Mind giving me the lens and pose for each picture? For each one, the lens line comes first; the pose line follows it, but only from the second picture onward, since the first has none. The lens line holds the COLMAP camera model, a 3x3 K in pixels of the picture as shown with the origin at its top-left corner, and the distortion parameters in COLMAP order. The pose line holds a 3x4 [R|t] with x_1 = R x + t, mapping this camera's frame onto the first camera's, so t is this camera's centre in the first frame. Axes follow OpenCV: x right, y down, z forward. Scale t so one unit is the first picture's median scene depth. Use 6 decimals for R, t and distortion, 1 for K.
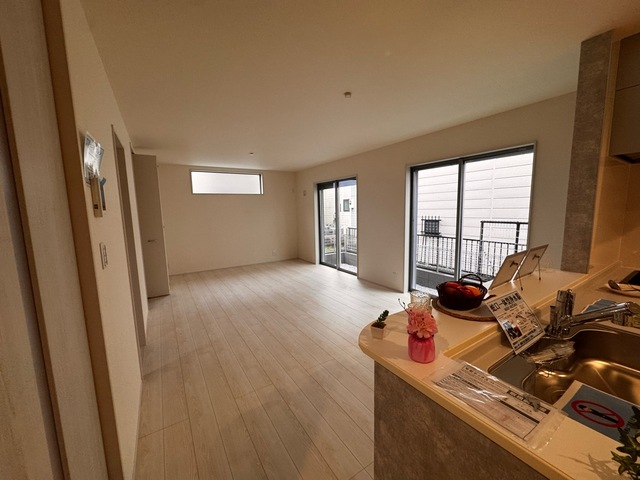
lens RADIAL K [[257.0, 0, 320.2], [0, 257.0, 240.1], [0, 0, 1]] dist [-0.000559, -0.000439]
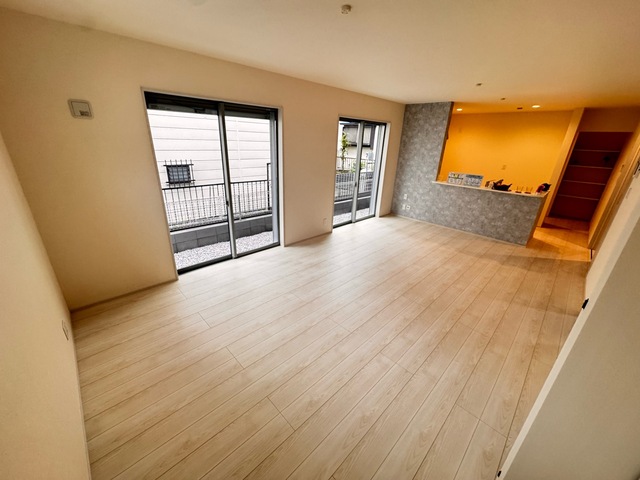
lens RADIAL K [[257.0, 0, 323.7], [0, 257.0, 241.0], [0, 0, 1]] dist [-0.000559, -0.000439]
pose [[-0.221417, -0.347522, 0.911155, -0.620870], [0.090042, 0.923069, 0.373947, -0.163218], [-0.971013, 0.164841, -0.173091, 1.039638]]
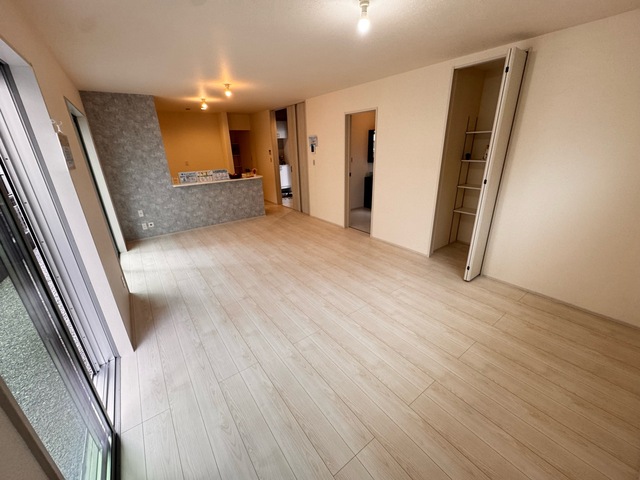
lens RADIAL K [[257.0, 0, 319.1], [0, 257.0, 239.4], [0, 0, 1]] dist [-0.000559, -0.000439]
pose [[-0.996421, 0.070184, -0.047118, -0.148346], [0.040053, 0.882827, 0.467988, -0.196877], [0.074443, 0.464426, -0.882478, 1.332591]]
